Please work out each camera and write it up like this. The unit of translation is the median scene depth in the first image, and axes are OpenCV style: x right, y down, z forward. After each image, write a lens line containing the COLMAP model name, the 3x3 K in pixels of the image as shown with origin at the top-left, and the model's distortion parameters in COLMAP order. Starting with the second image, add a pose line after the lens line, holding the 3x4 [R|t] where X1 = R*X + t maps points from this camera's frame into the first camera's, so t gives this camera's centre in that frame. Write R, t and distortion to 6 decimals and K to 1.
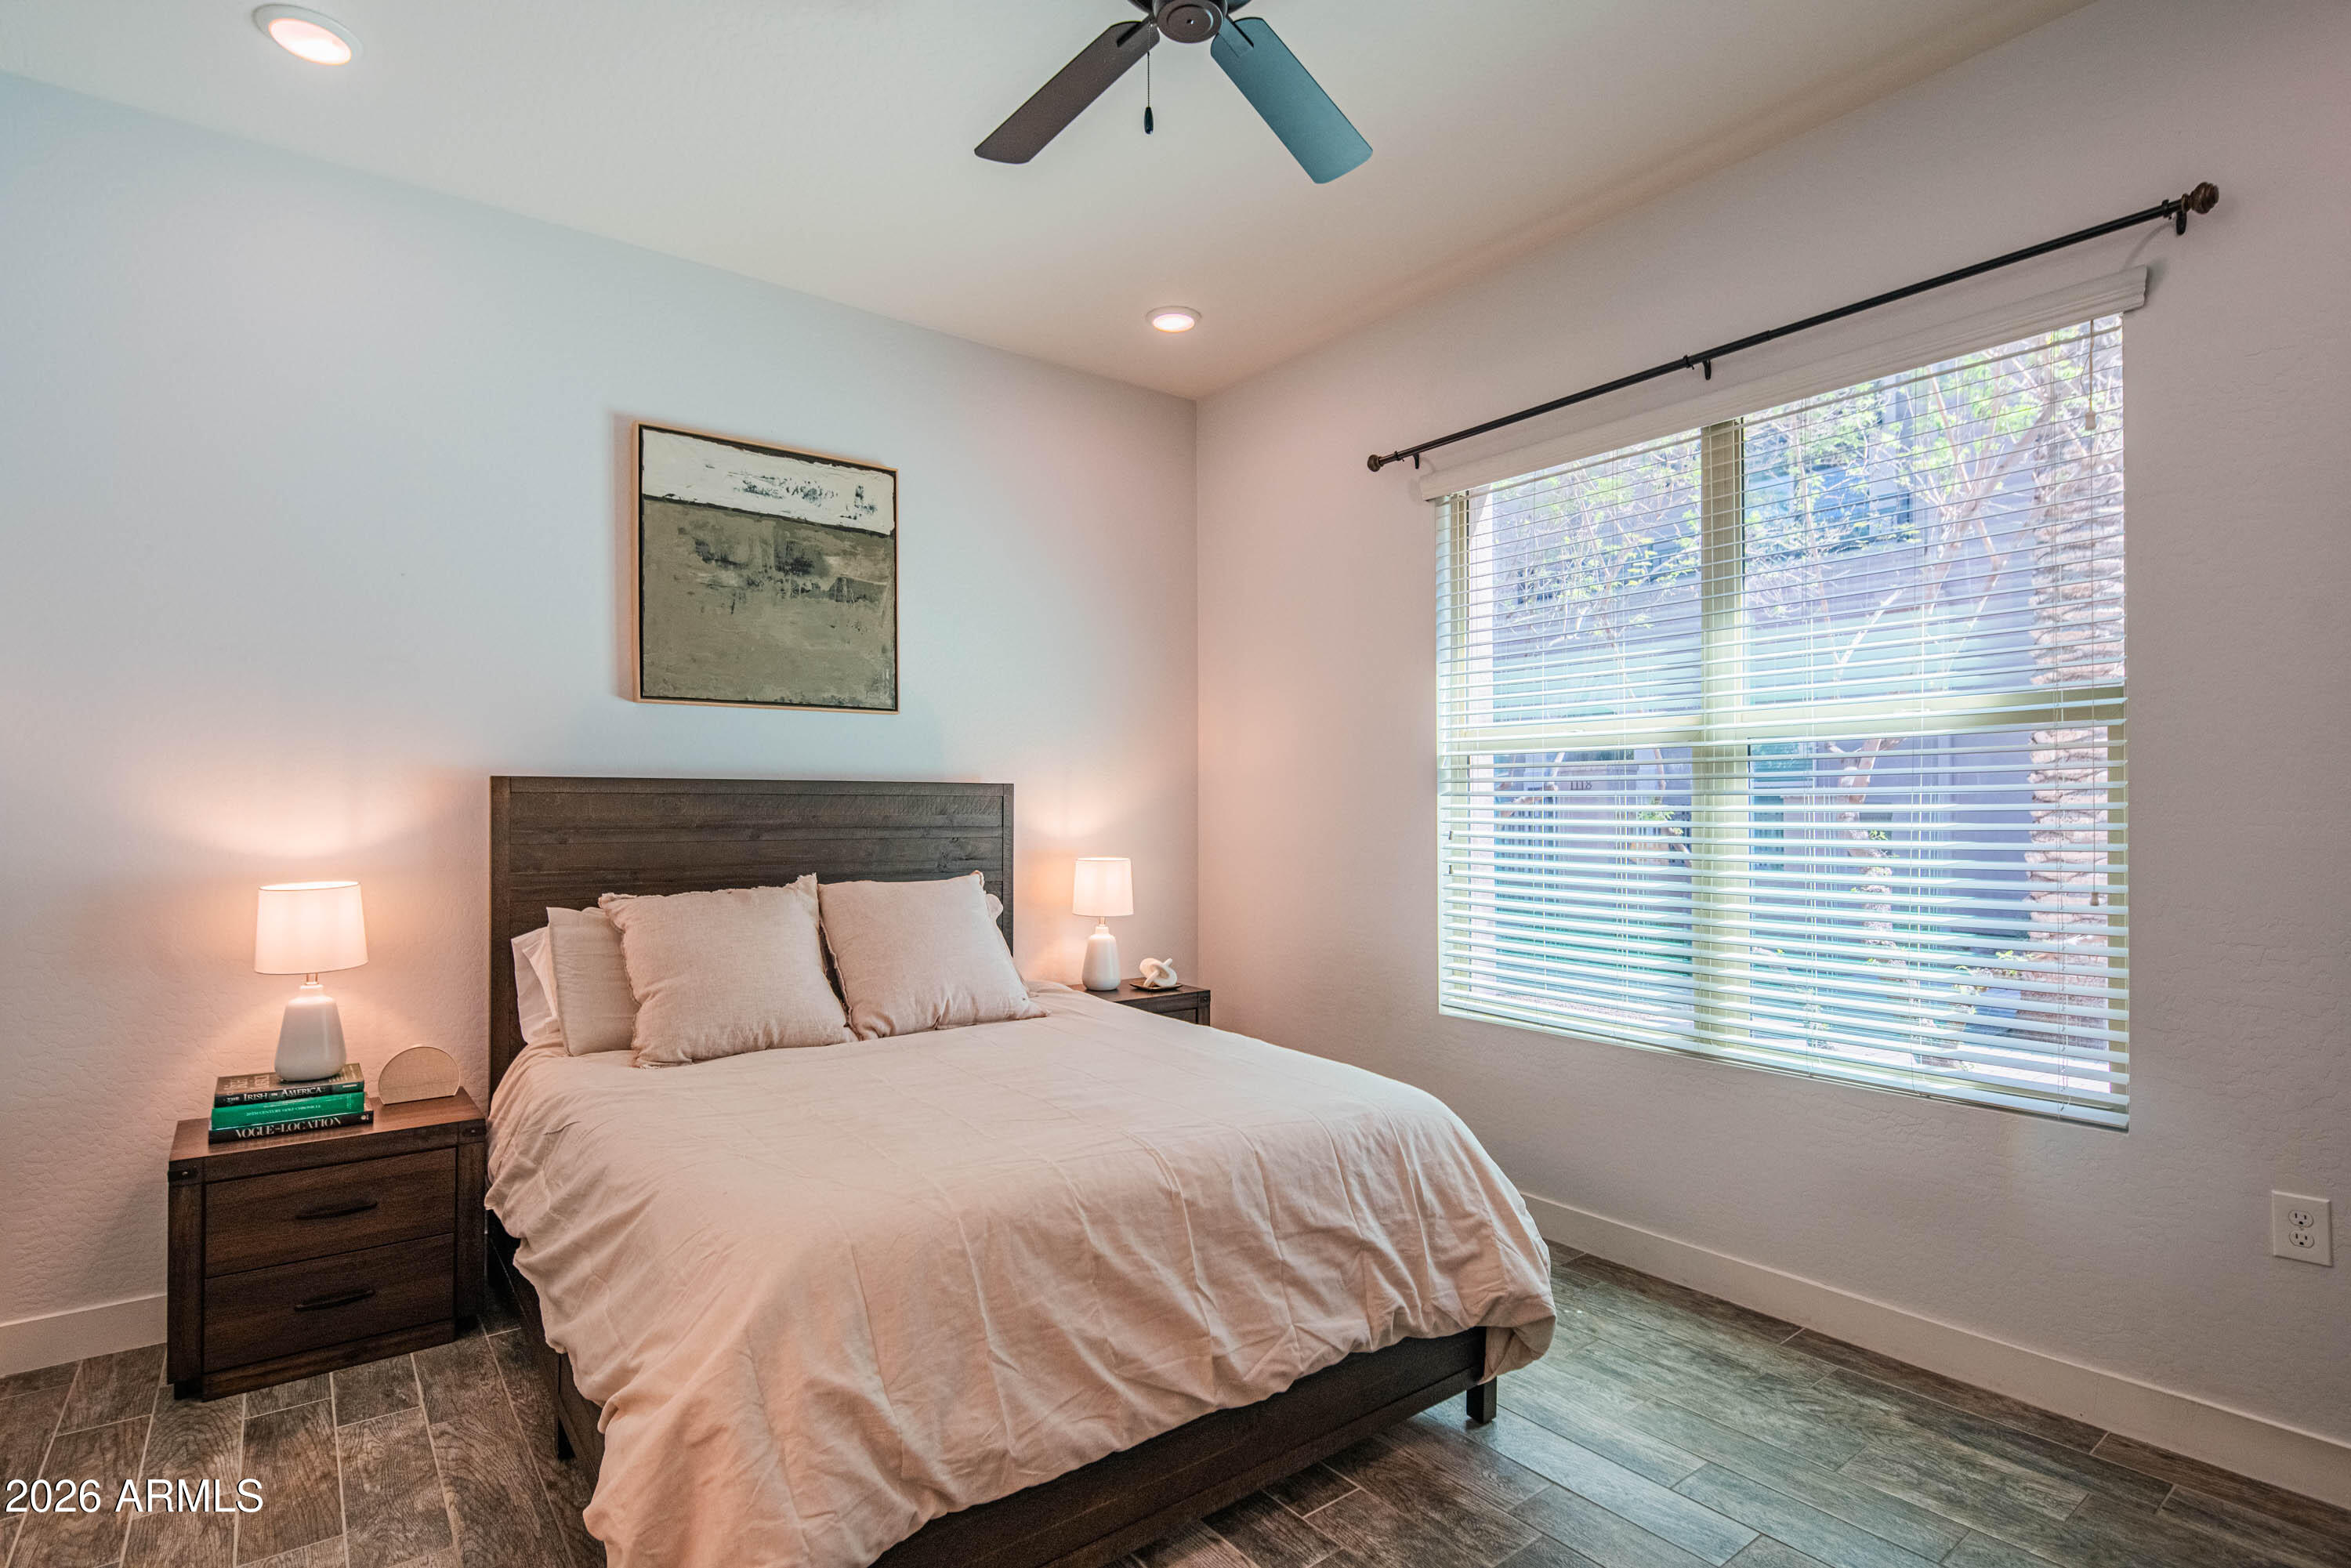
lens RADIAL K [[1166.9, 0, 1162.5], [0, 1166.9, 784.7], [0, 0, 1]] dist [0.001728, -0.000452]
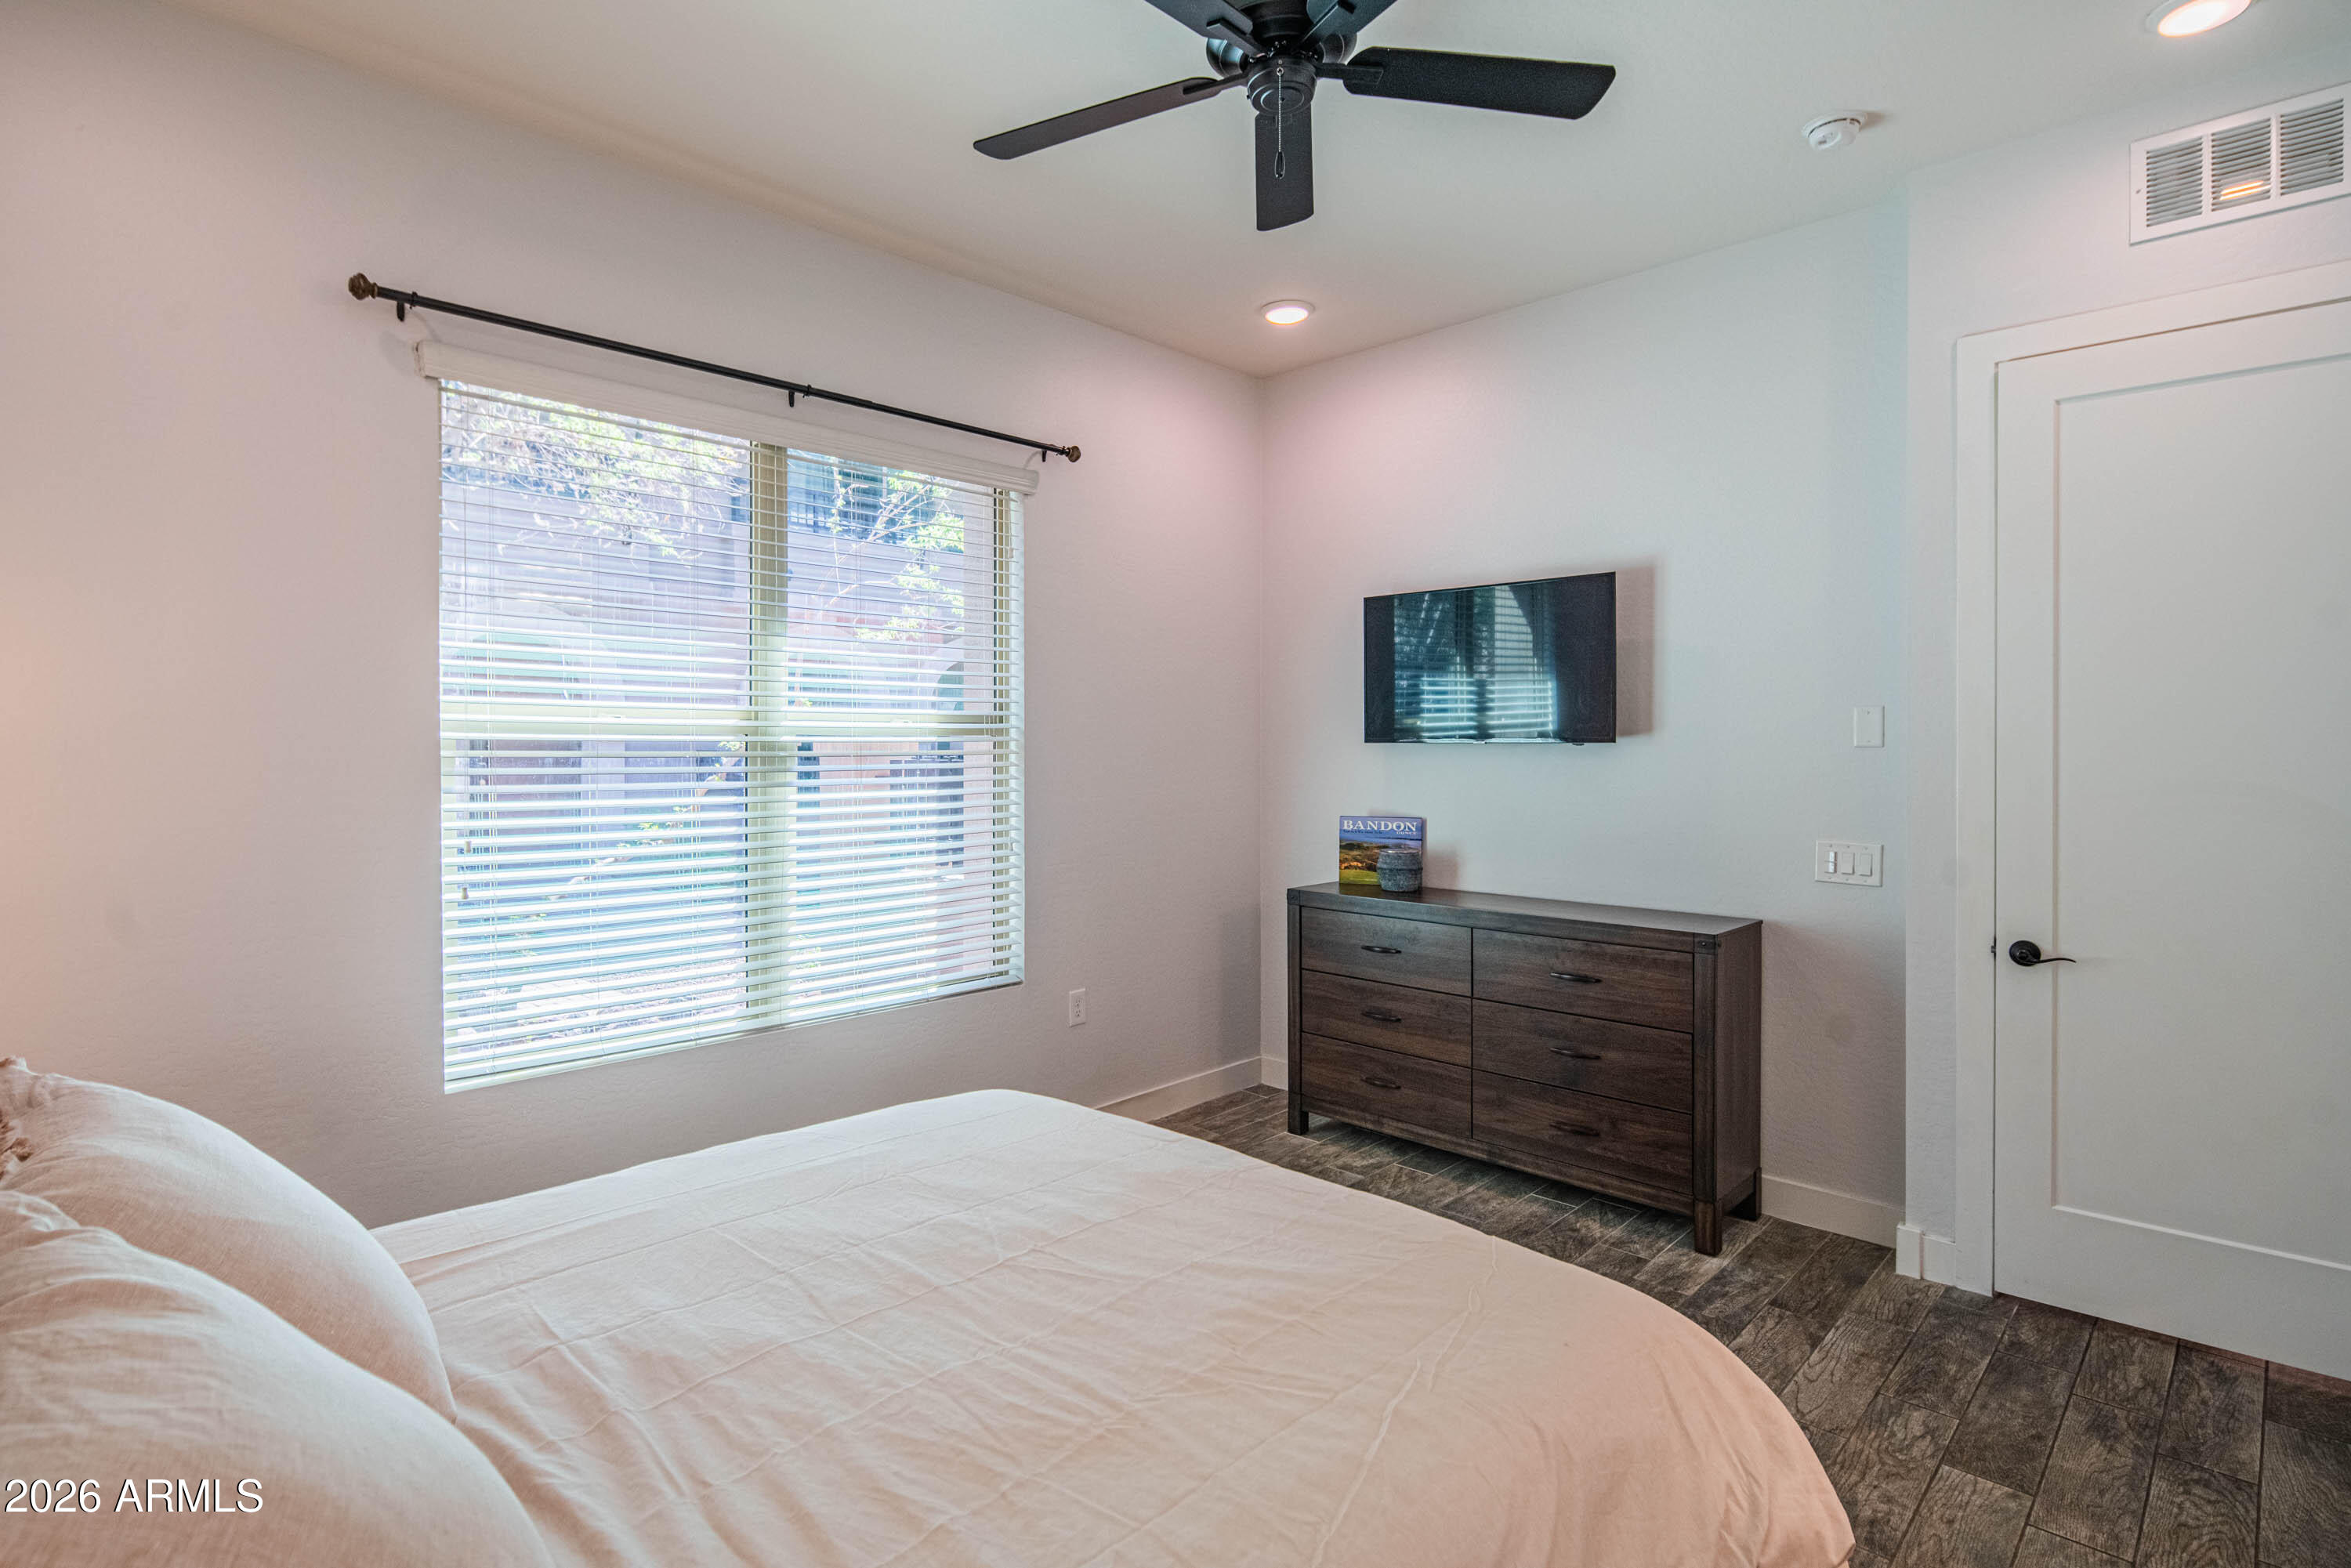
lens RADIAL K [[1166.9, 0, 1162.5], [0, 1166.9, 784.7], [0, 0, 1]] dist [0.001728, -0.000452]
pose [[-0.152971, -0.011429, 0.988165, -0.659333], [-0.000249, 0.999934, 0.011527, -0.005640], [-0.988231, 0.001517, -0.152964, 0.807583]]
